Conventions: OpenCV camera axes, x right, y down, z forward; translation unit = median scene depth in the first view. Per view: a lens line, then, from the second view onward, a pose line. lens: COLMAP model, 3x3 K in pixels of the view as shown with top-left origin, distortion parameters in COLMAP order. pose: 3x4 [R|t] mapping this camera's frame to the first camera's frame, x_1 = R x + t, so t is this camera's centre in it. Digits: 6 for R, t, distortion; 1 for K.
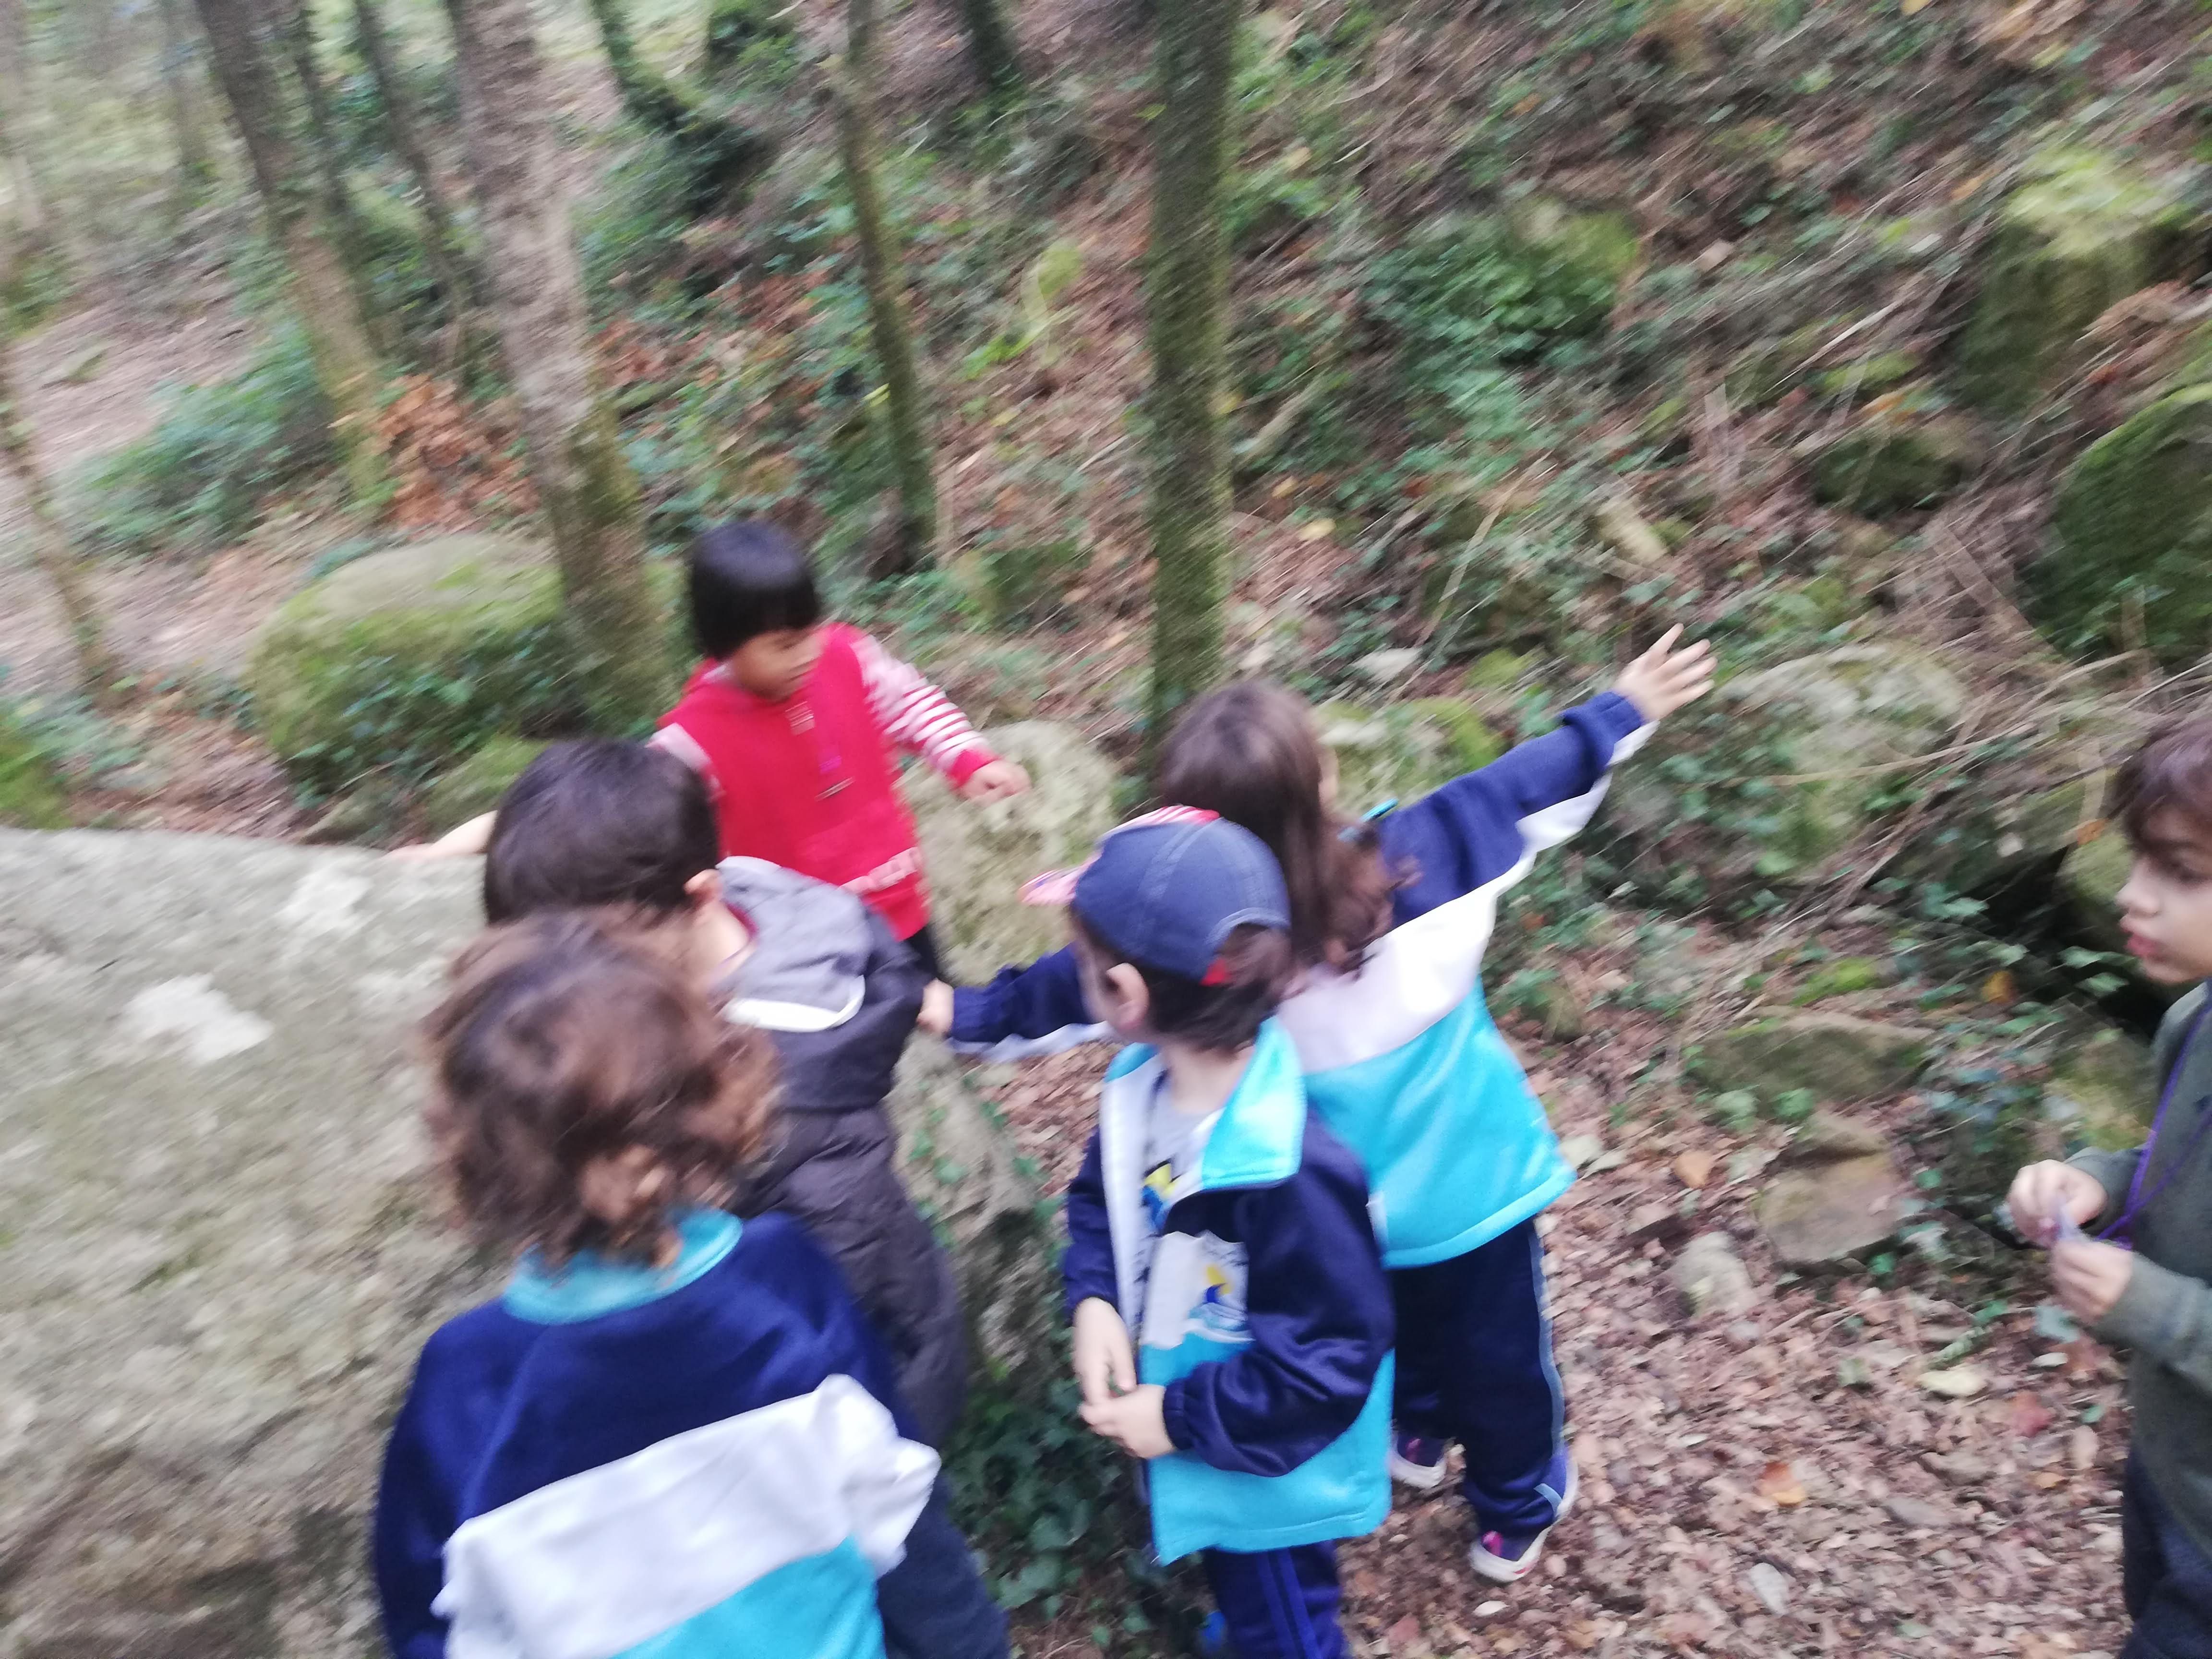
lens RADIAL K [[1681.9, 0, 1106.0], [0, 1681.9, 829.5], [0, 0, 1]] dist [0.081539, -0.094003]
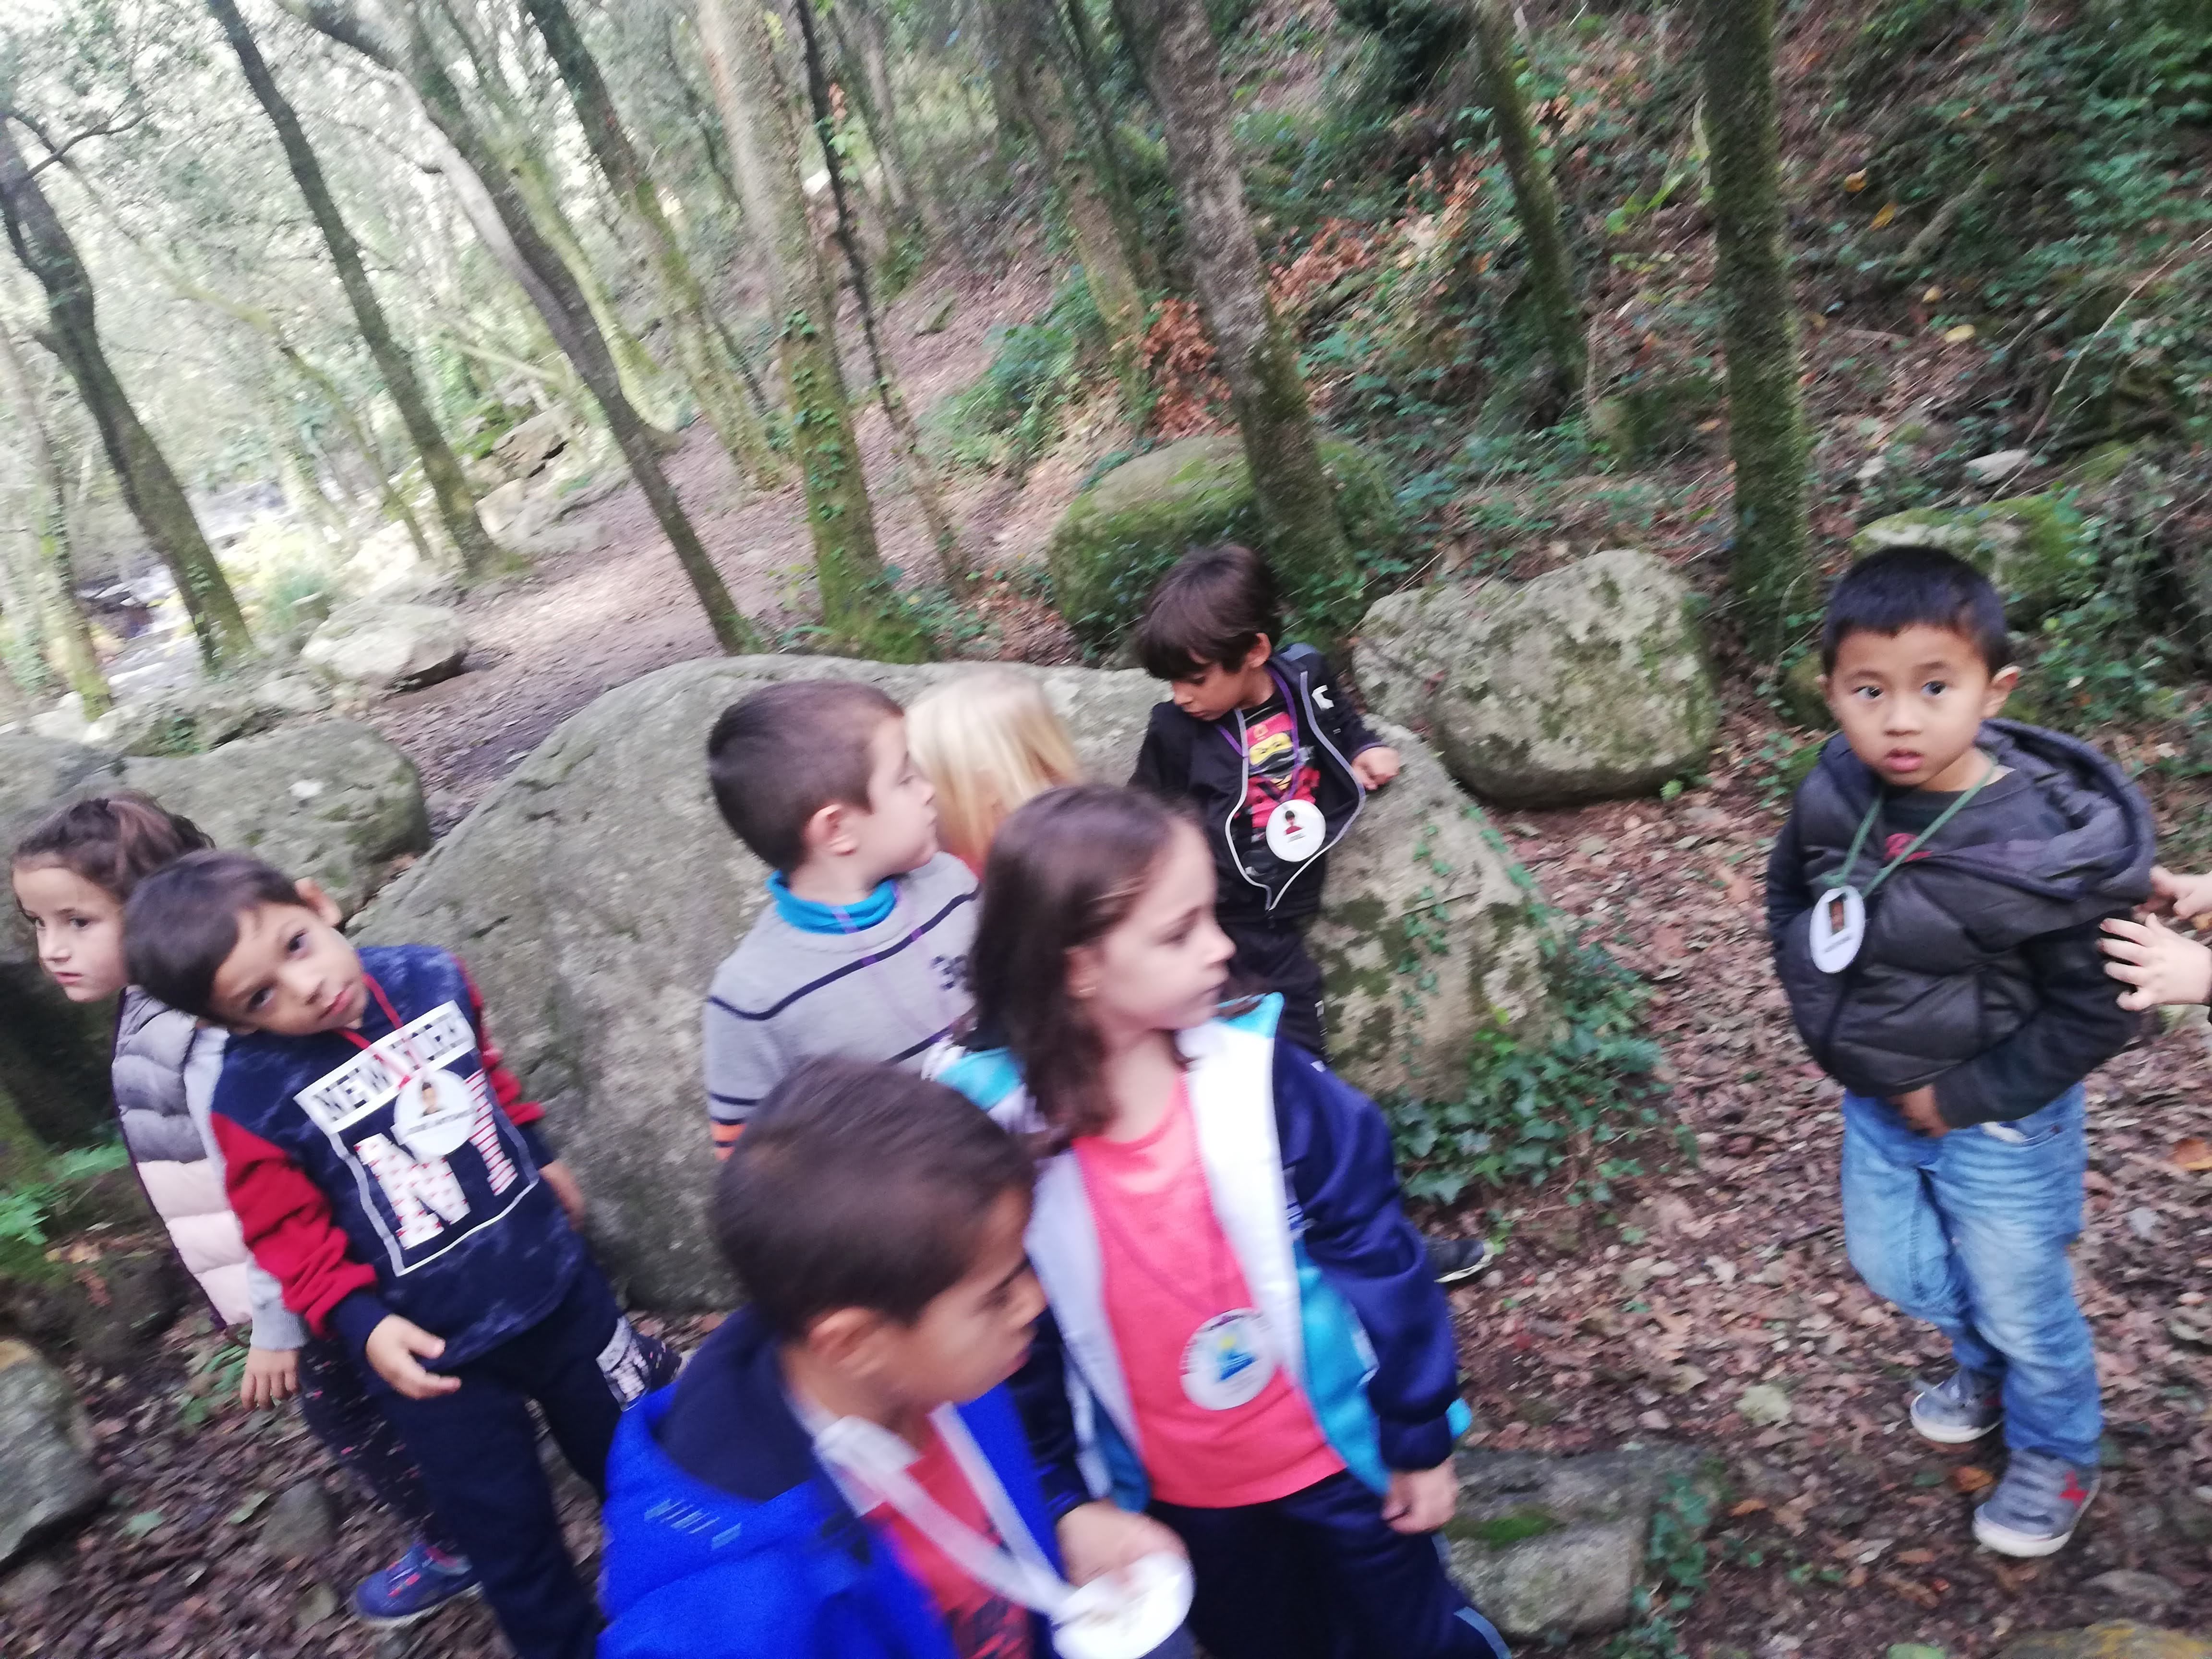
lens RADIAL K [[1711.5, 0, 1076.6], [0, 1711.5, 868.2], [0, 0, 1]] dist [0.083277, -0.149885]
pose [[0.888413, 0.003917, -0.459029, 0.141400], [0.044814, 0.994447, 0.095220, 0.020991], [0.456853, -0.105166, 0.883304, -0.212713]]
